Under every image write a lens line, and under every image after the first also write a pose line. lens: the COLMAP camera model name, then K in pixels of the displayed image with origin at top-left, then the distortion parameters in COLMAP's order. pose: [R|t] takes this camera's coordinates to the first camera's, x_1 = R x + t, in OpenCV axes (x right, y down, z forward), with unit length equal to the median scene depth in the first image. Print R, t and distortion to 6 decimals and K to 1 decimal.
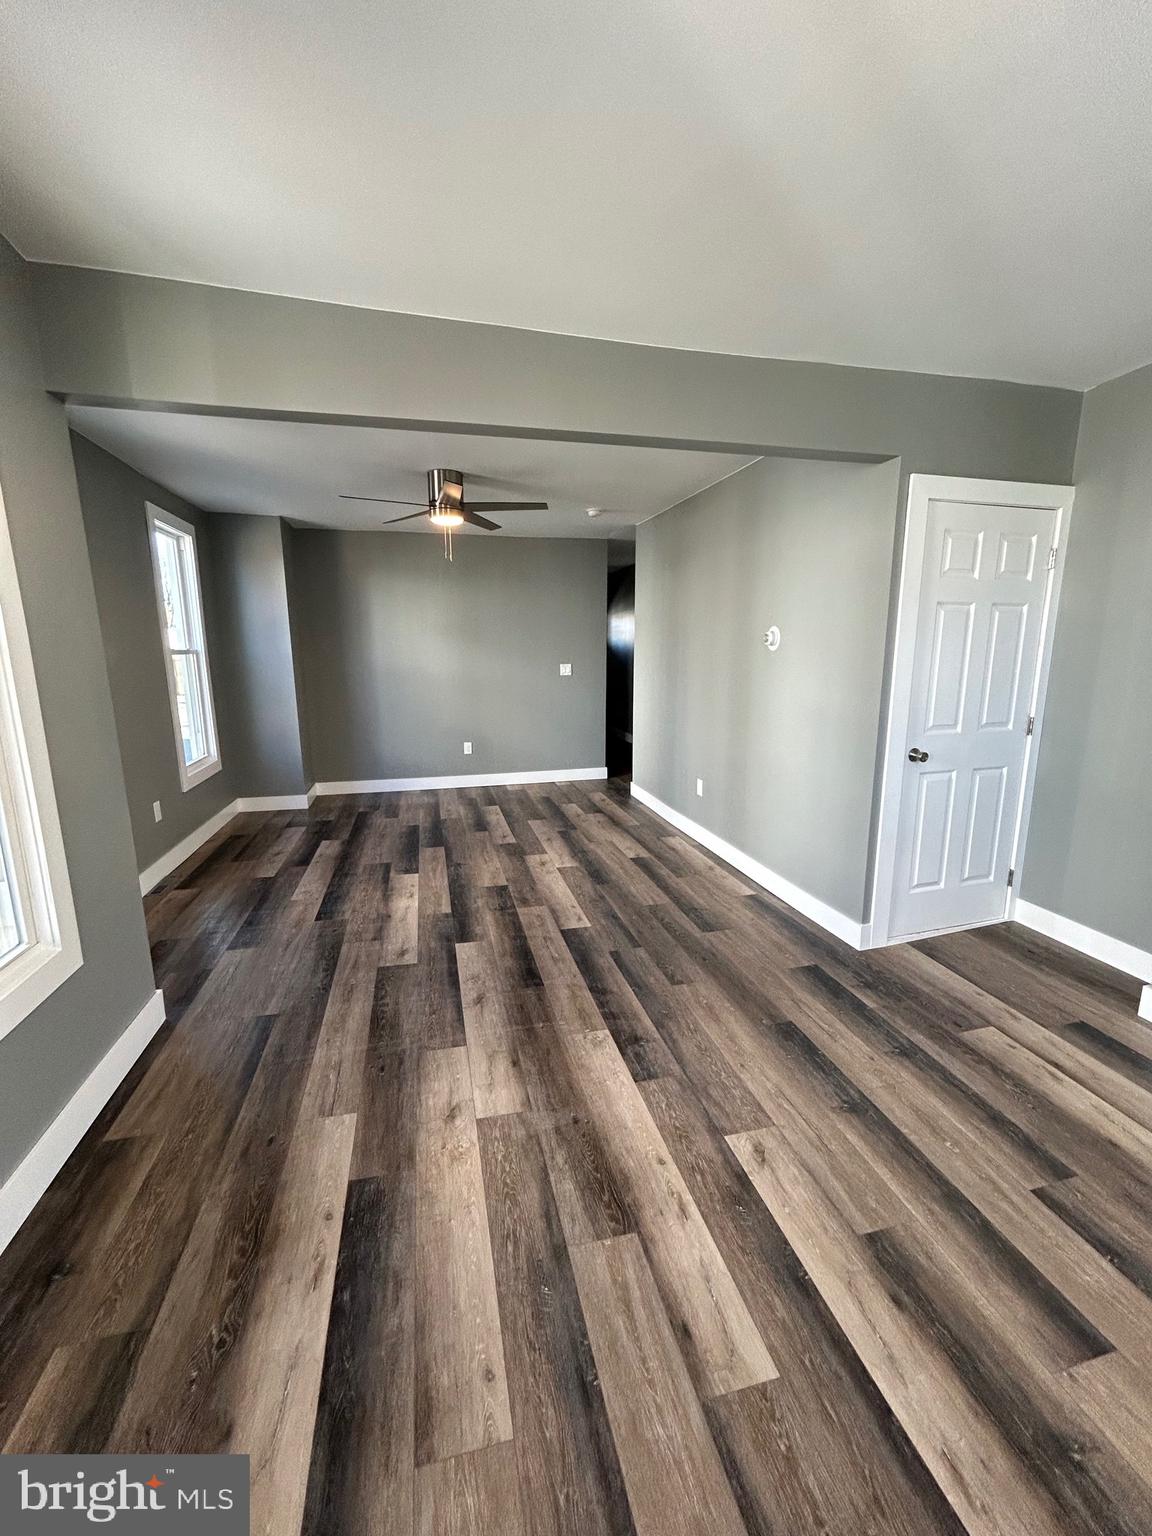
lens RADIAL K [[619.6, 0, 578.0], [0, 619.6, 768.4], [0, 0, 1]] dist [-0.000828, 0.000276]
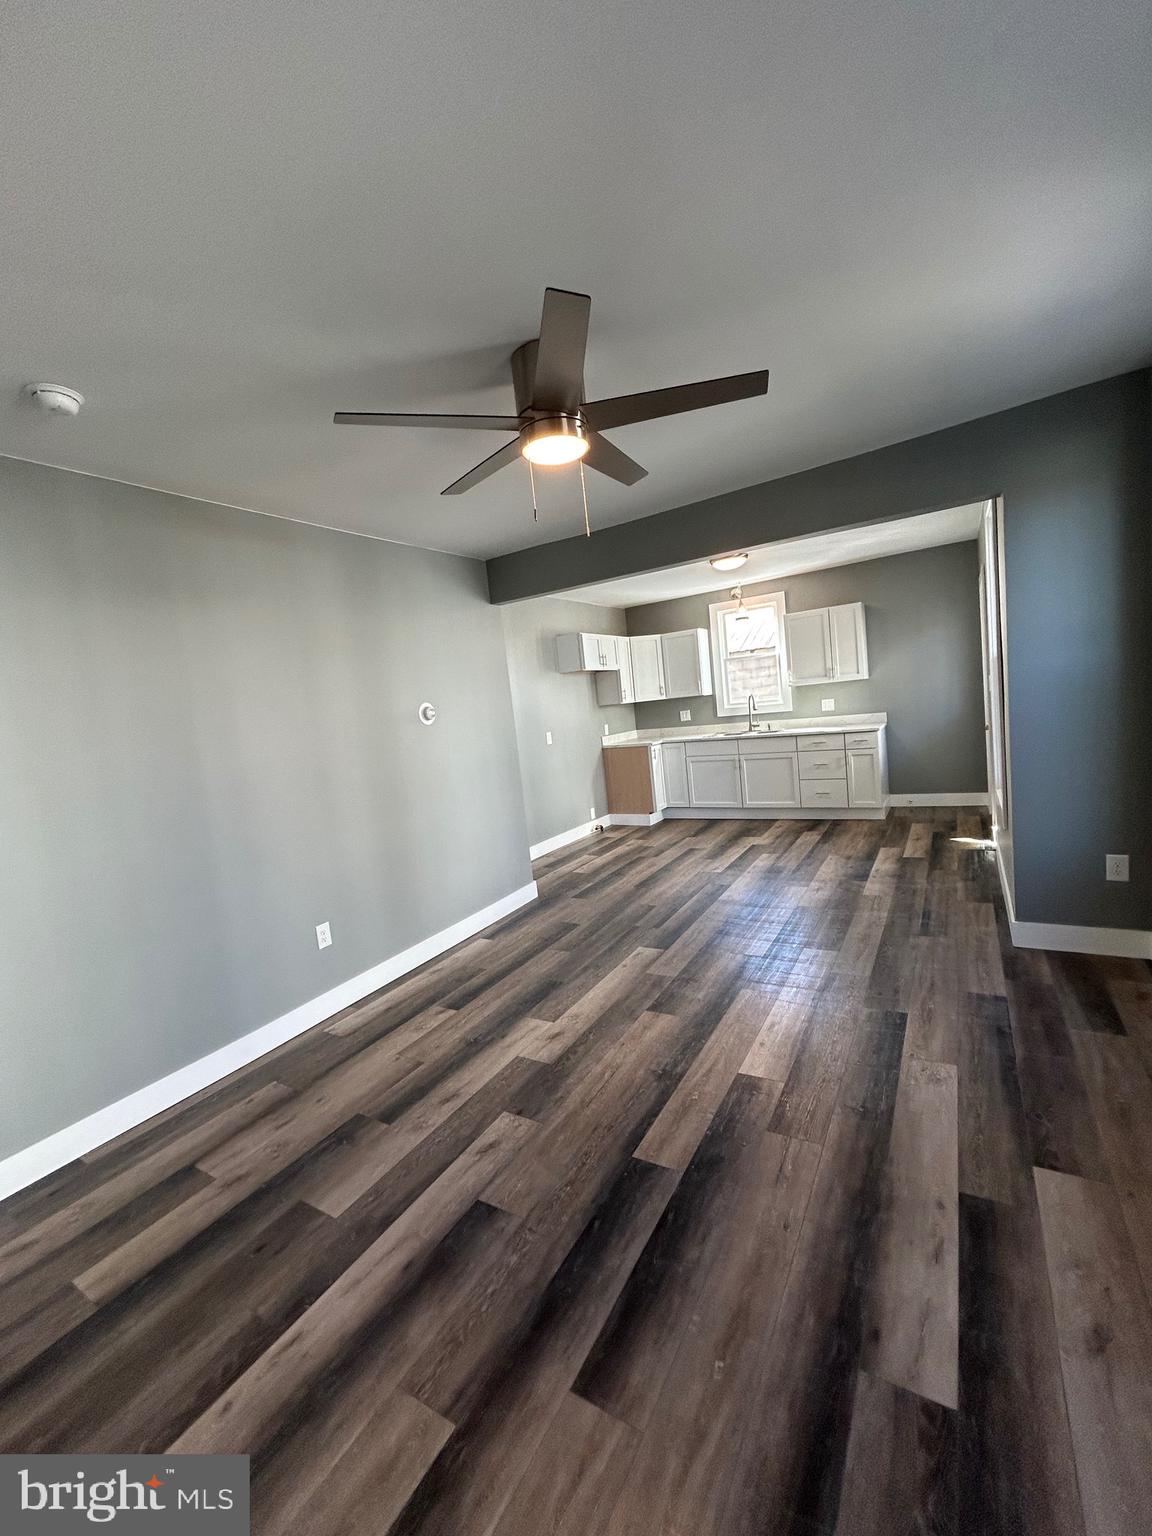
lens RADIAL K [[619.6, 0, 578.0], [0, 619.6, 768.4], [0, 0, 1]] dist [-0.000828, 0.000276]
pose [[-0.699269, 0.004454, 0.714845, -0.797644], [0.244031, 0.941398, 0.232848, -0.380805], [-0.671917, 0.337268, -0.659377, 1.941753]]
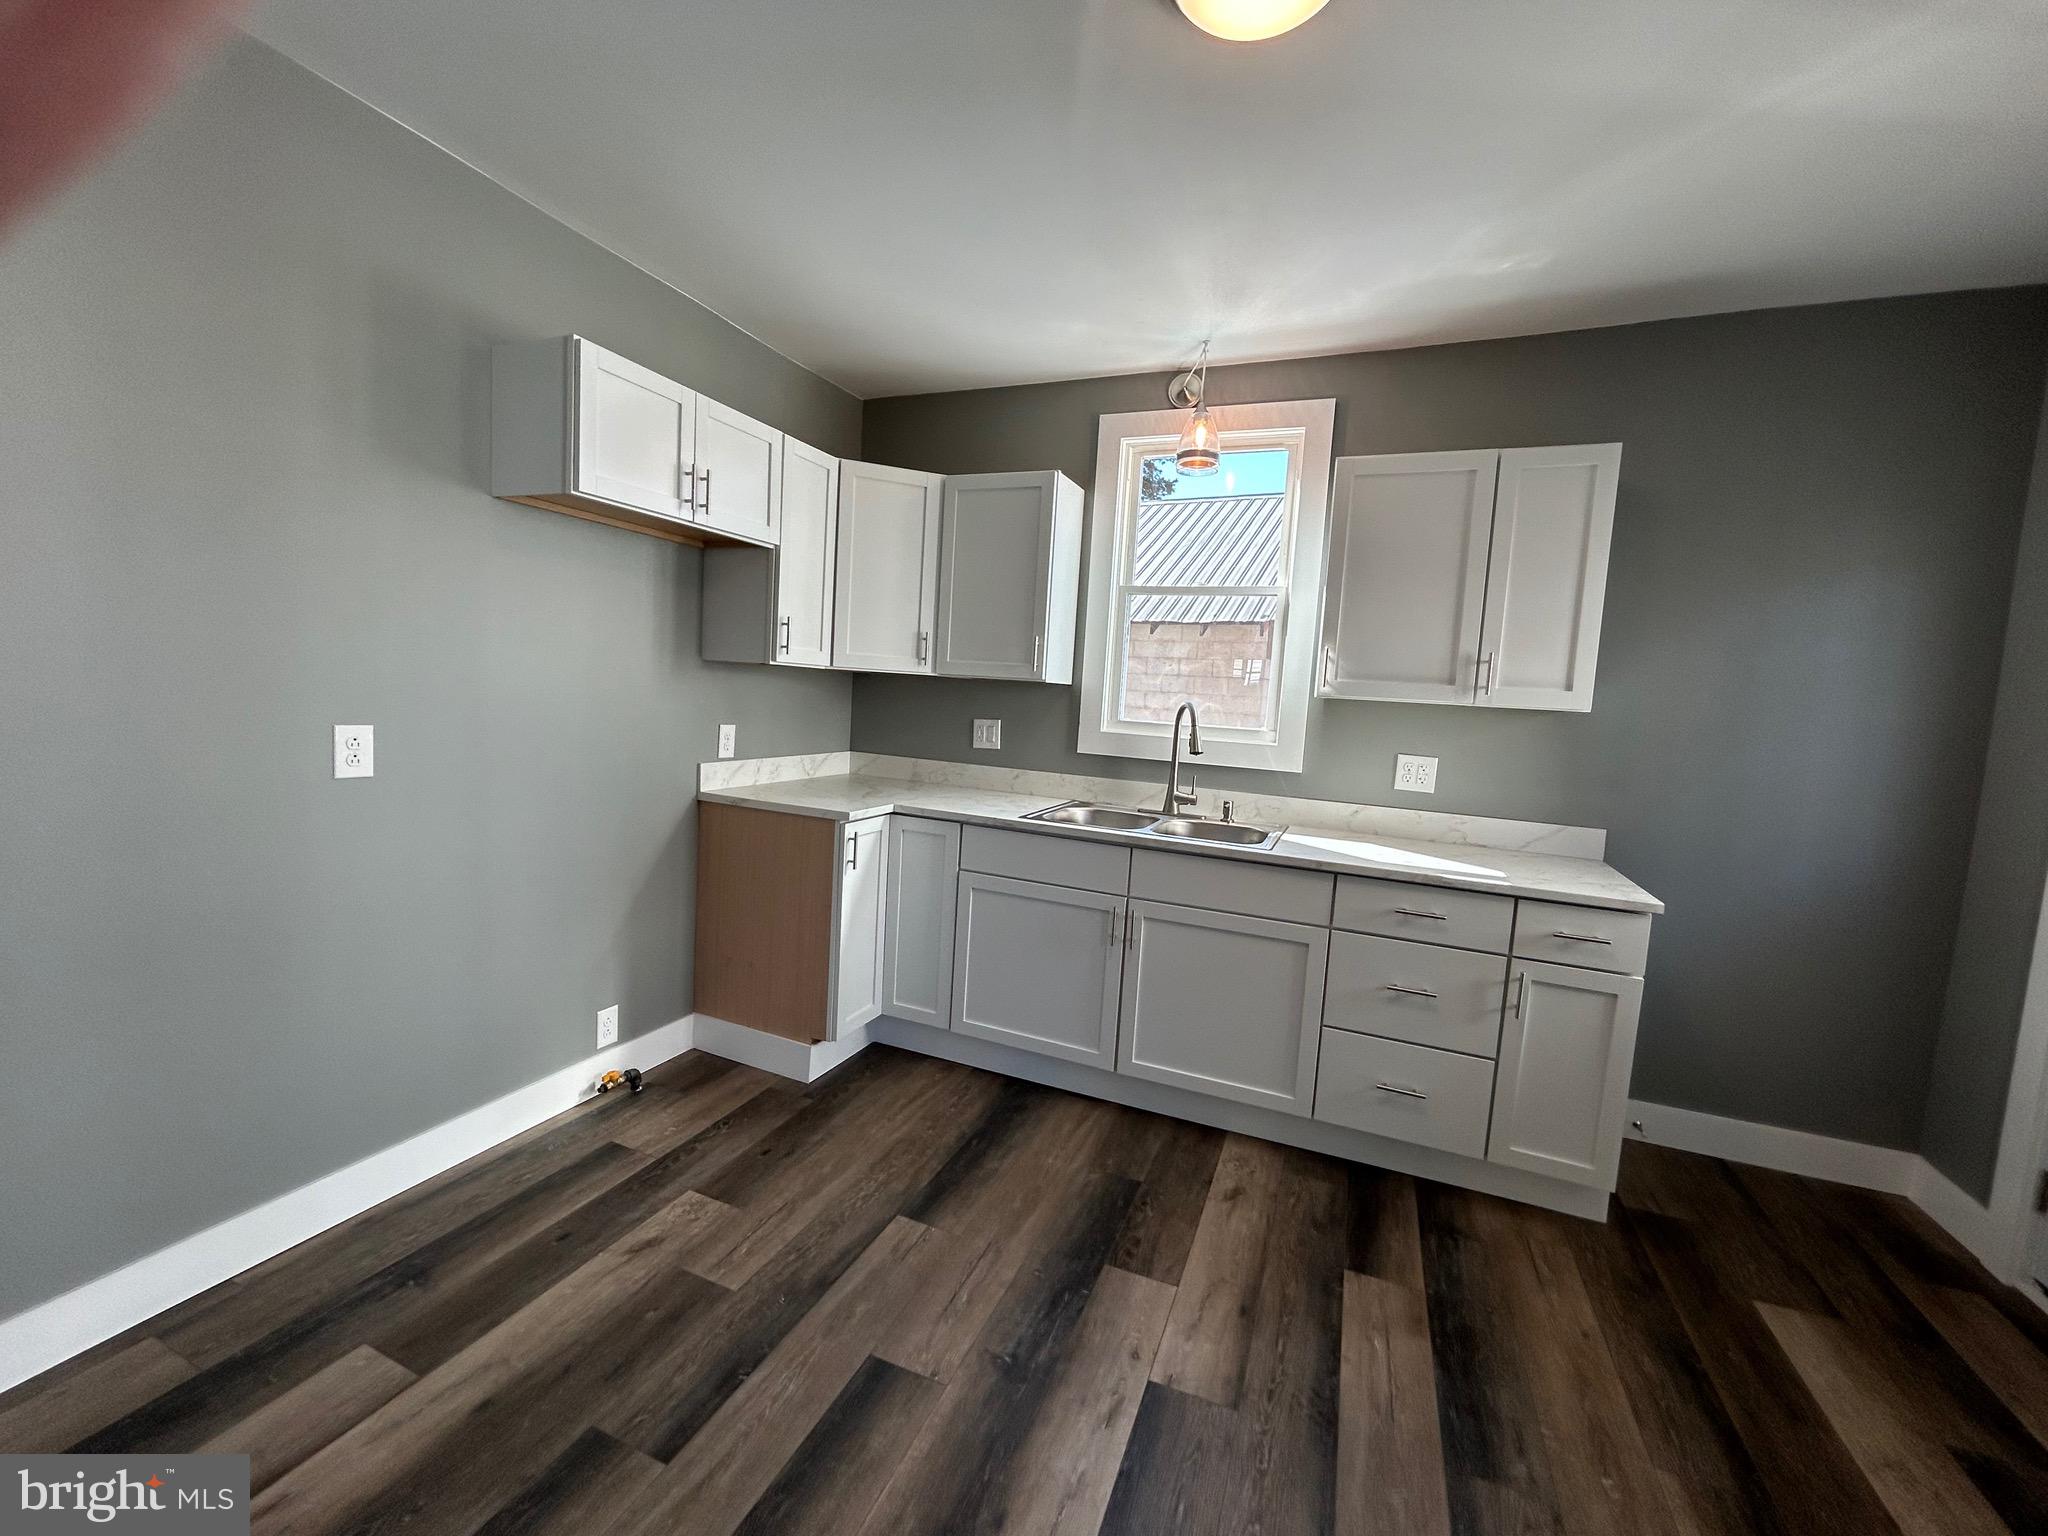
lens RADIAL K [[826.1, 0, 1024.3], [0, 826.1, 765.3], [0, 0, 1]] dist [-0.000828, 0.000276]
pose [[-0.802922, -0.097696, 0.588023, 0.001063], [0.063192, 0.966968, 0.246941, -0.118659], [-0.592725, 0.235433, -0.770227, 0.739072]]
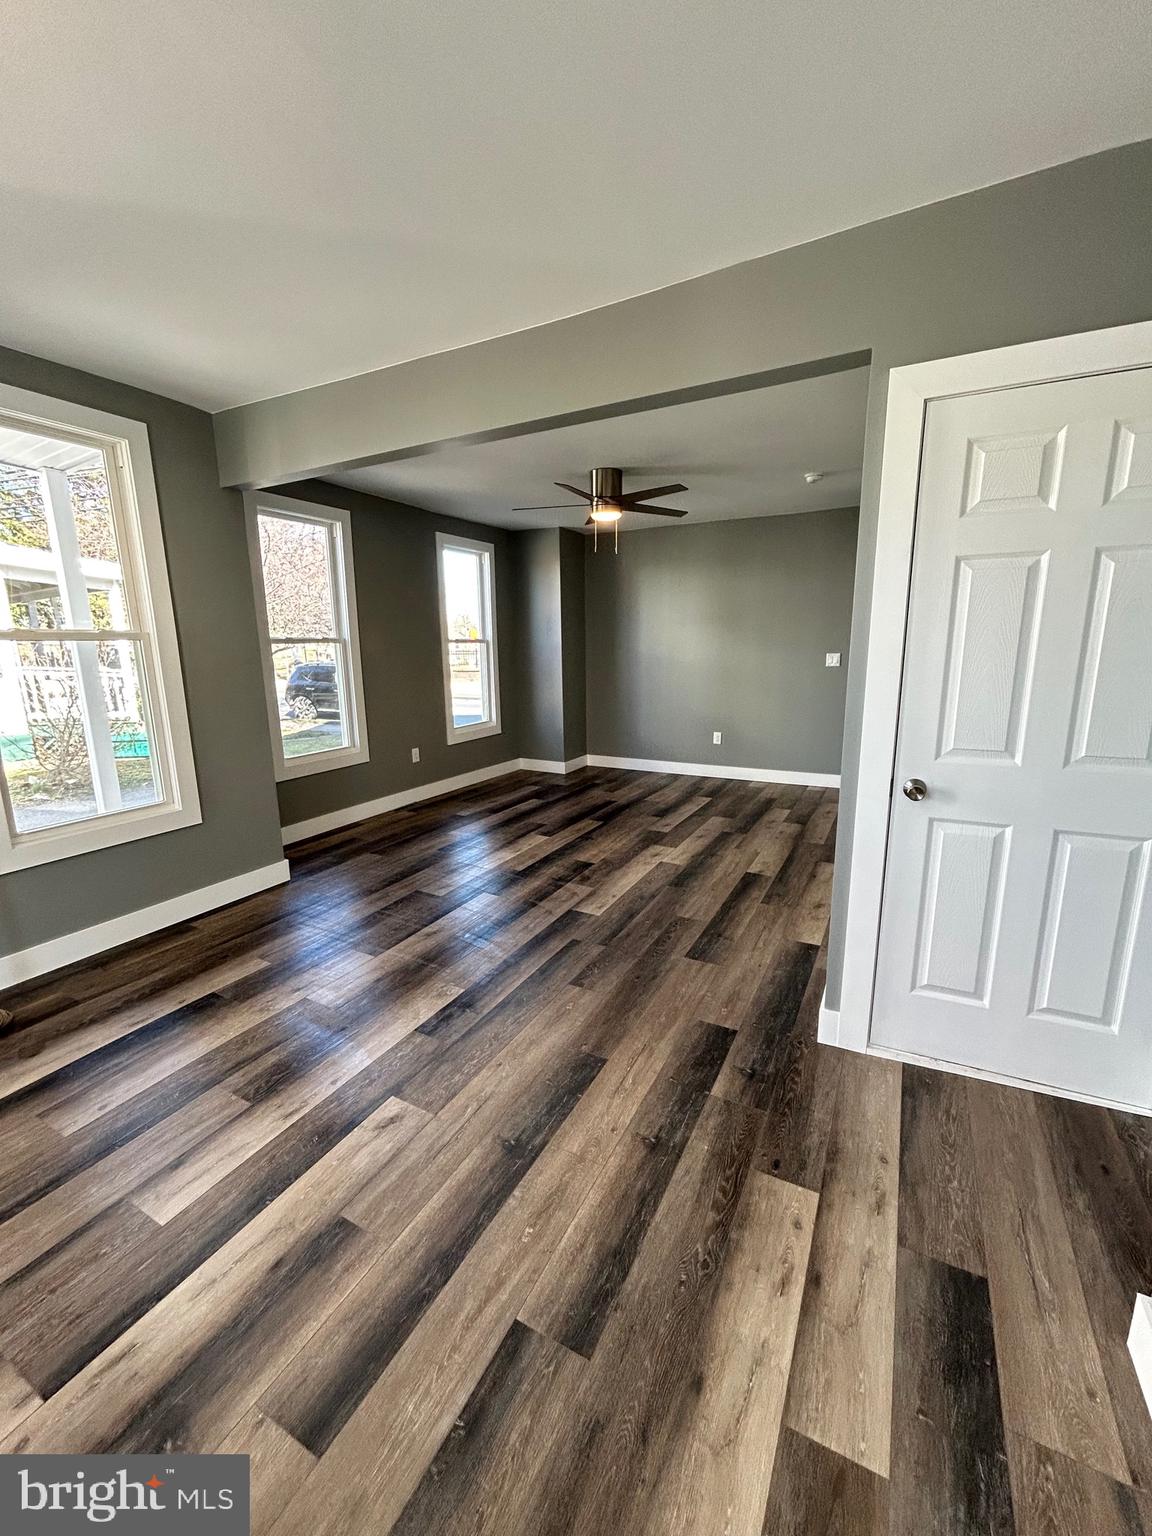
lens RADIAL K [[619.6, 0, 578.0], [0, 619.6, 768.4], [0, 0, 1]] dist [-0.000828, 0.000276]
pose [[0.742335, 0.130256, -0.657246, 0.707418], [-0.120044, 0.990905, 0.060798, -0.041025], [0.659188, 0.033766, 0.751220, 0.254854]]
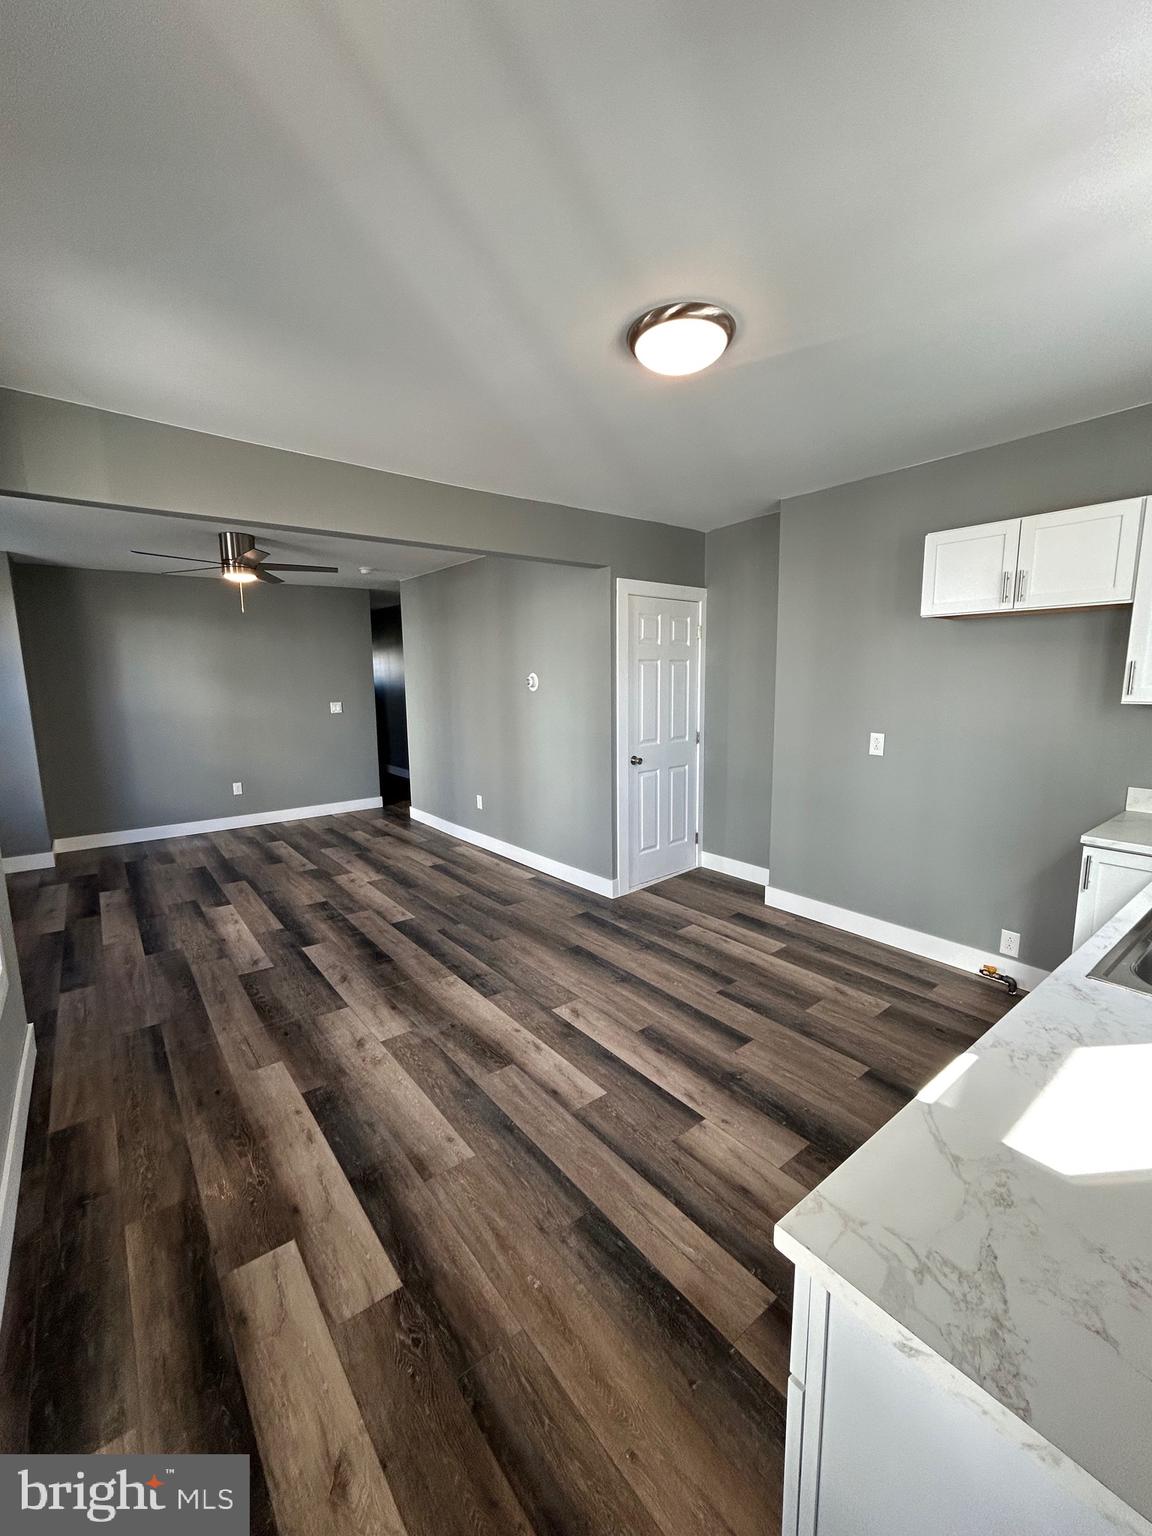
lens RADIAL K [[621.2, 0, 576.0], [0, 621.2, 768.0], [0, 0, 1]] dist [-0.000460, 0.000040]
pose [[0.911743, -0.066530, 0.405337, -0.190744], [0.087421, 0.995617, -0.033224, 0.034144], [-0.401350, 0.065726, 0.913563, -0.305990]]
